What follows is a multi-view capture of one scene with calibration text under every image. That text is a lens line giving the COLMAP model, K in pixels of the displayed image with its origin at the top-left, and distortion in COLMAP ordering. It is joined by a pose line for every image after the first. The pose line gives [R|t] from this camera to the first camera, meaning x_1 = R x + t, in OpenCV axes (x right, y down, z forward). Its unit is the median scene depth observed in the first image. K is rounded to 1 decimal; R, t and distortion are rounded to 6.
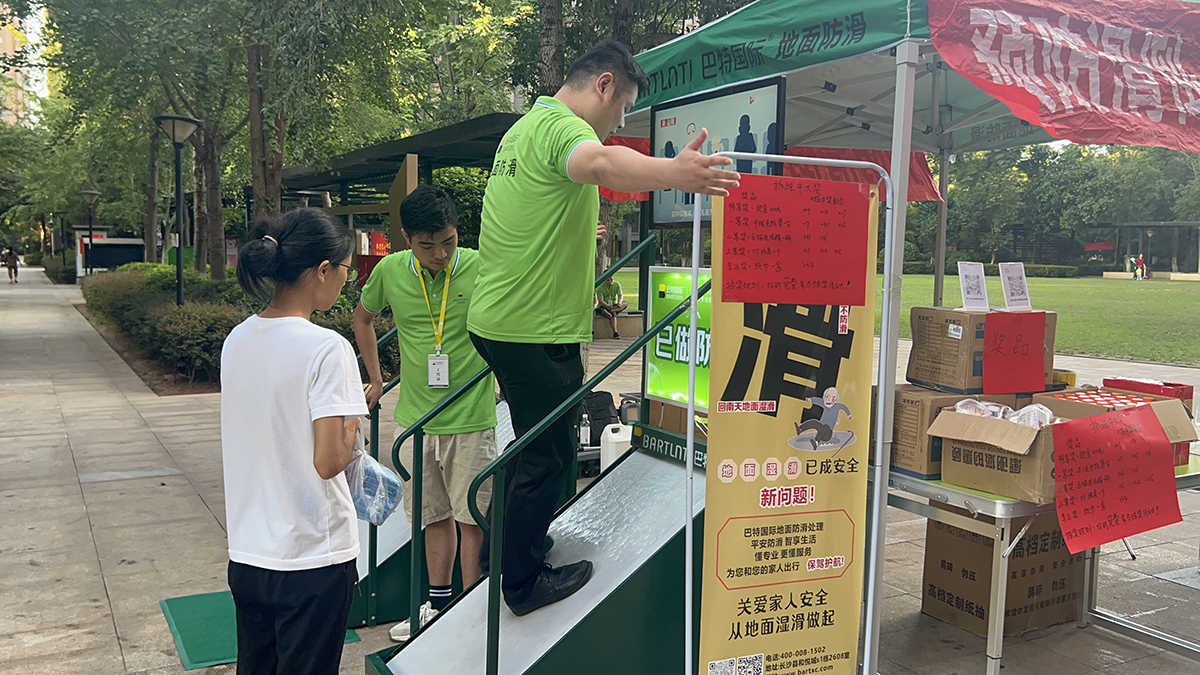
lens RADIAL K [[1036.4, 0, 597.6], [0, 1036.4, 346.8], [0, 0, 1]] dist [0.056987, -0.091942]
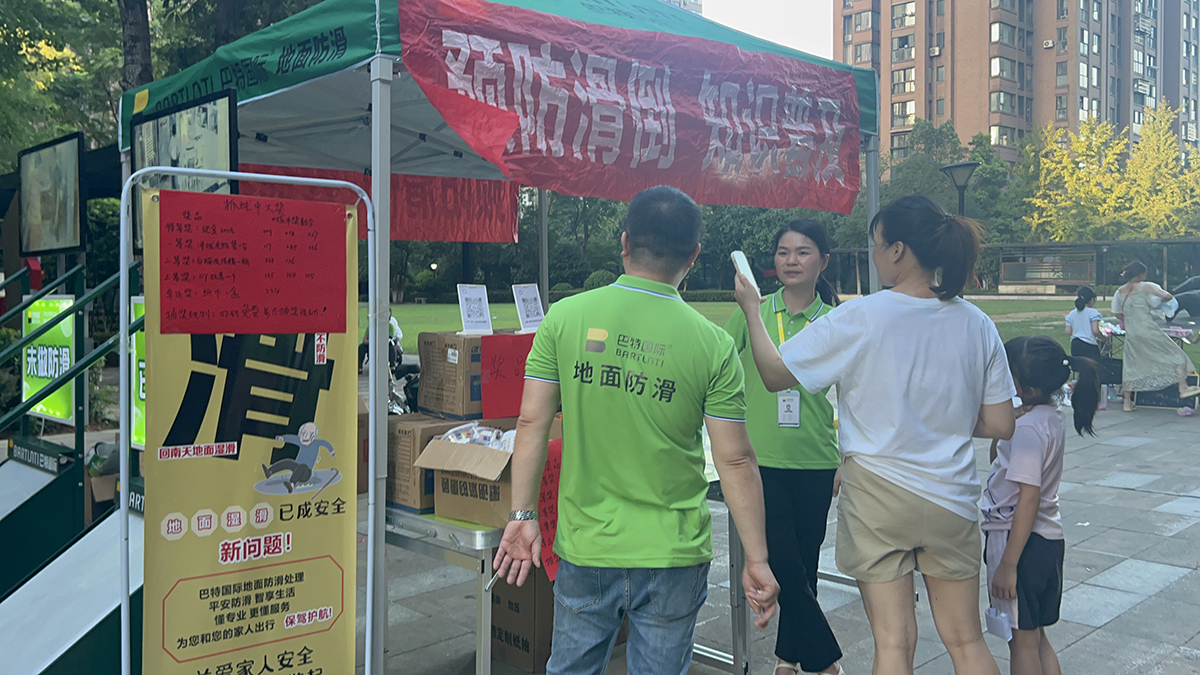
lens RADIAL K [[1036.4, 0, 601.2], [0, 1036.4, 312.1], [0, 0, 1]] dist [0.056987, -0.091942]
pose [[0.963078, -0.030821, 0.267451, 0.228428], [0.048152, 0.997126, -0.058483, 0.007613], [-0.264880, 0.069202, 0.961795, 0.037656]]
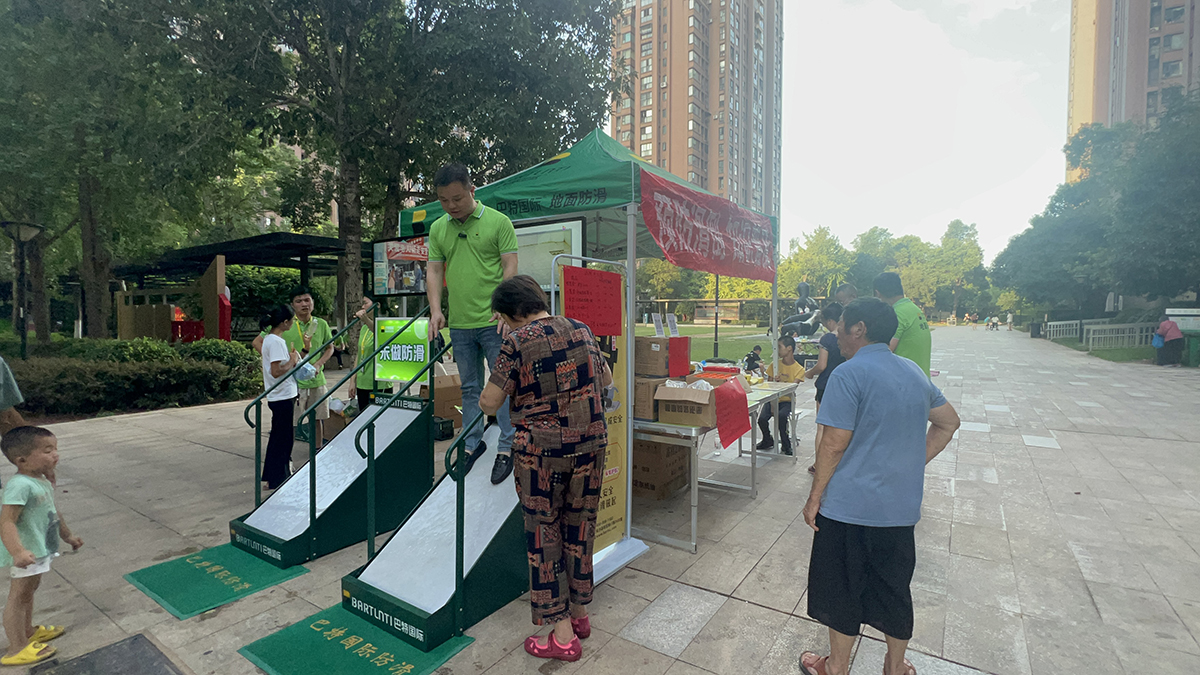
lens RADIAL K [[549.9, 0, 595.4], [0, 549.9, 336.3], [0, 0, 1]] dist [-0.002286, -0.000421]
pose [[0.888191, -0.031181, 0.458416, -0.257657], [0.056381, 0.997551, -0.041387, 0.001270], [-0.456003, 0.062605, 0.887774, 0.109560]]
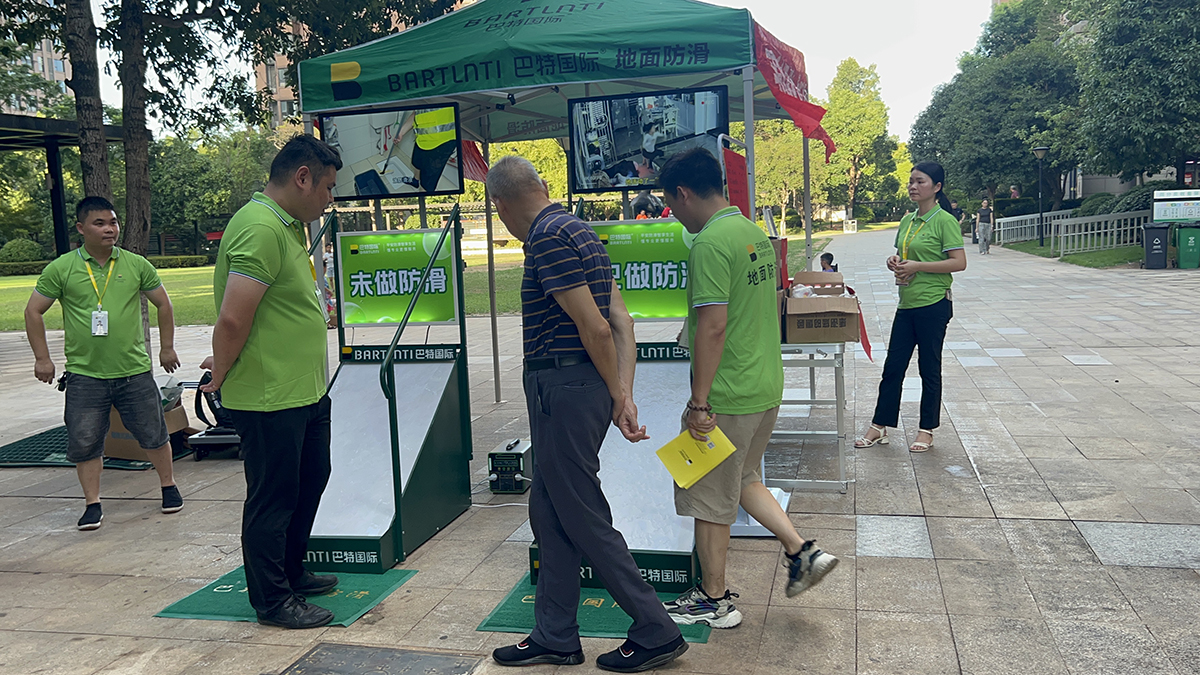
lens RADIAL K [[1036.4, 0, 571.5], [0, 1036.4, 350.5], [0, 0, 1]] dist [0.056987, -0.091942]
pose [[0.688896, -0.126683, 0.713704, -1.049405], [0.120829, 0.990903, 0.059258, 0.004278], [-0.714719, 0.045413, 0.697936, 0.120454]]
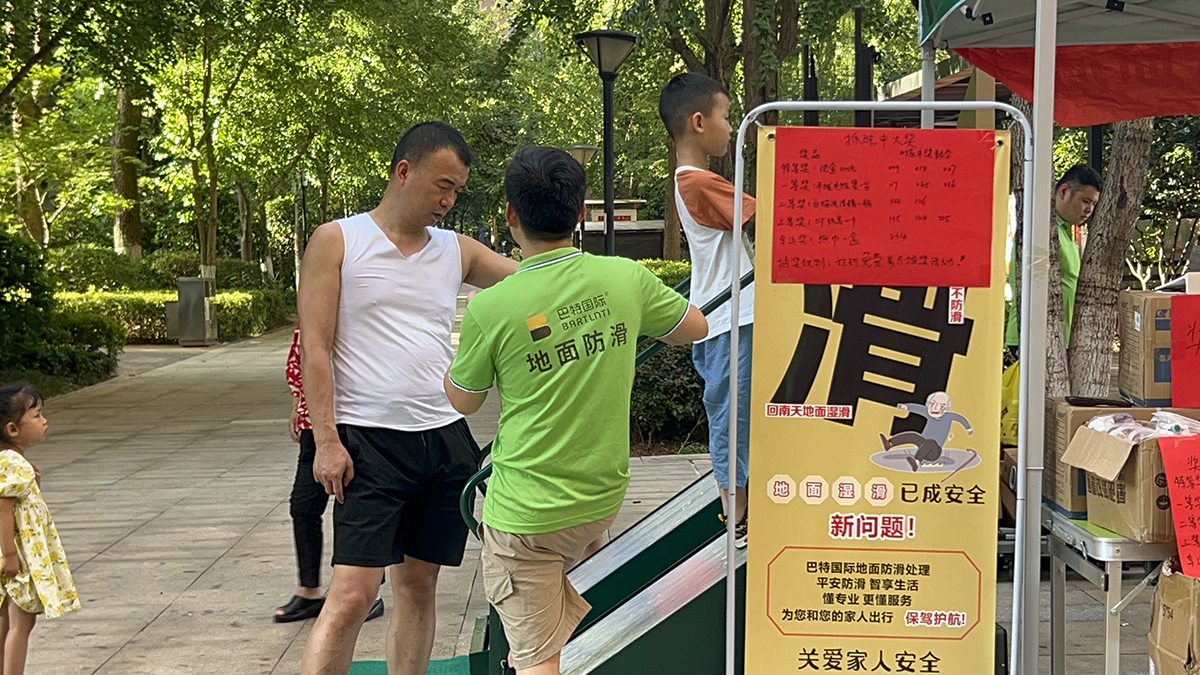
lens RADIAL K [[2080.8, 0, 608.9], [0, 2080.8, 346.2], [0, 0, 1]] dist [0.127897, 0.000000]
pose [[0.887414, -0.001448, -0.460972, 0.719548], [-0.015111, 0.999366, -0.032229, 0.058398], [0.460726, 0.035567, 0.886829, -0.500011]]
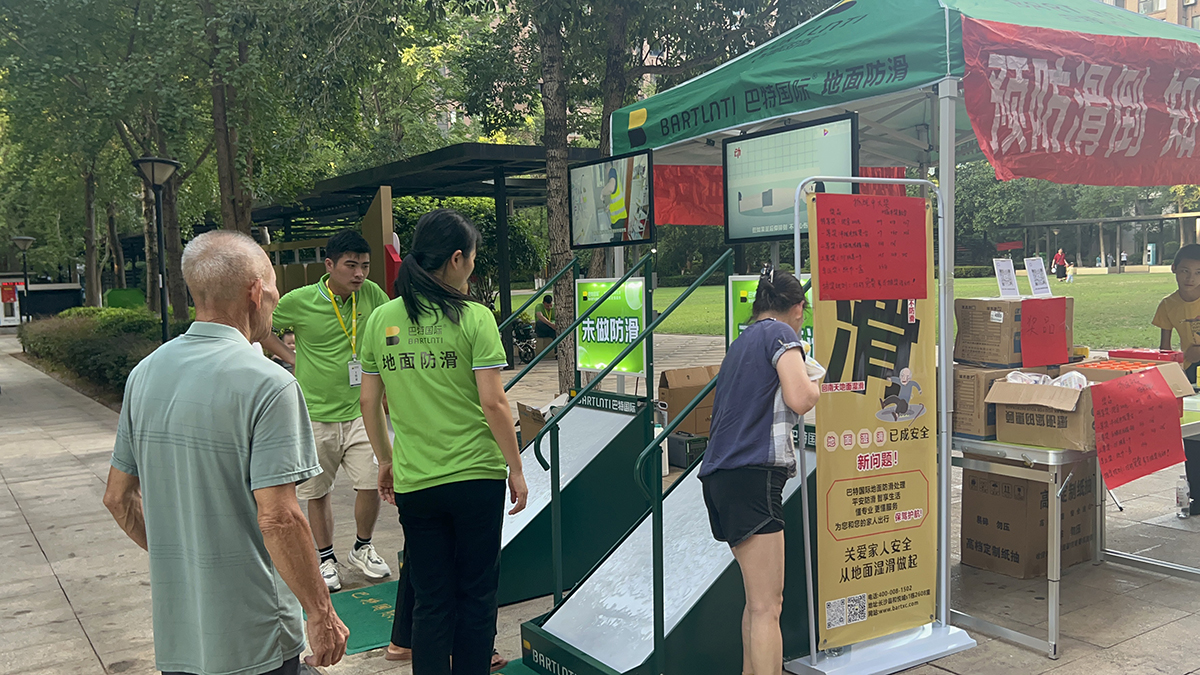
lens RADIAL K [[1036.4, 0, 618.5], [0, 1036.4, 347.1], [0, 0, 1]] dist [0.056987, -0.091942]
pose [[0.994572, -0.055073, 0.088286, -0.206313], [0.056797, 0.998239, -0.017136, 0.016593], [-0.087186, 0.022058, 0.995948, -0.165301]]
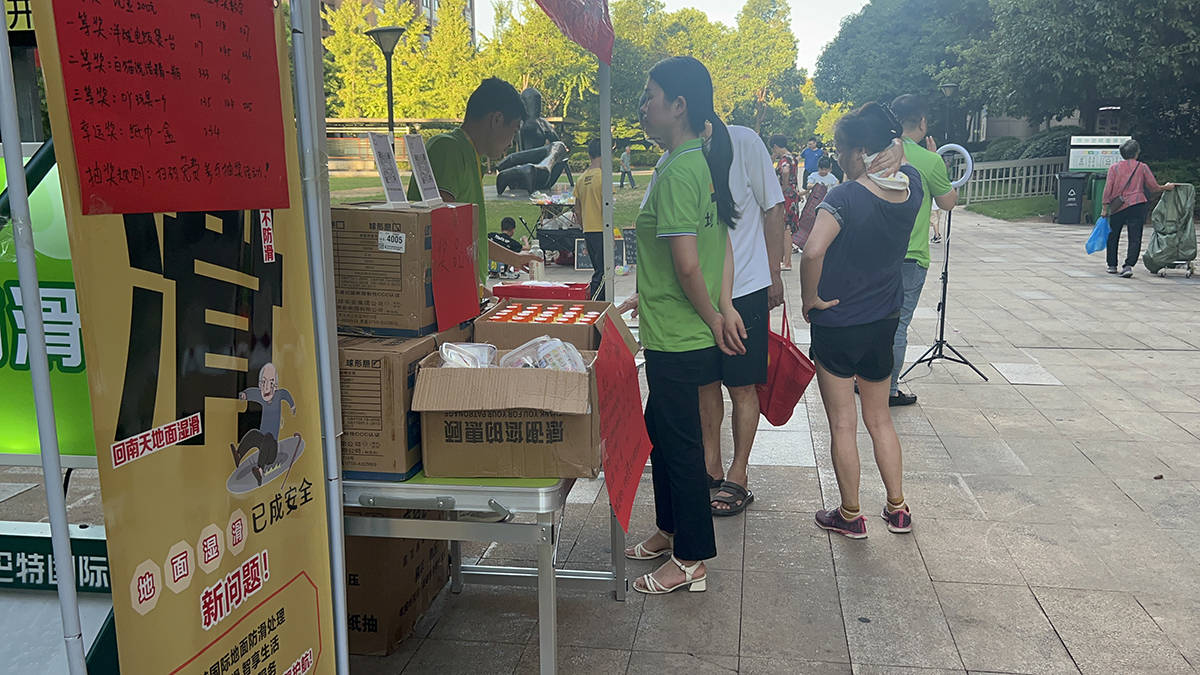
lens RADIAL K [[1036.4, 0, 606.5], [0, 1036.4, 347.3], [0, 0, 1]] dist [0.056987, -0.091942]
pose [[0.601874, -0.163488, 0.781678, -0.088889], [0.088979, 0.986455, 0.137805, -0.027735], [-0.793619, -0.013388, 0.608268, 0.526552]]
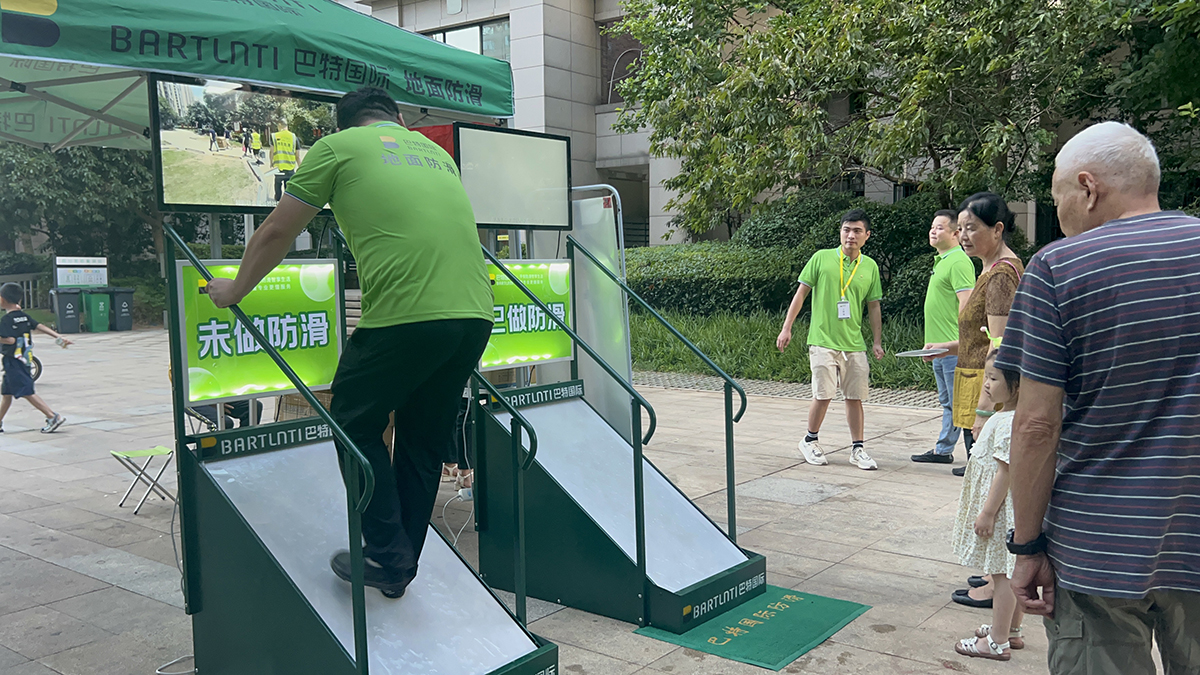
lens RADIAL K [[1036.4, 0, 614.0], [0, 1036.4, 344.7], [0, 0, 1]] dist [0.056987, -0.091942]
pose [[-0.405558, -0.080754, 0.910495, -1.254382], [0.091224, 0.987541, 0.128221, -0.136284], [-0.909506, 0.135060, -0.393138, 1.526882]]
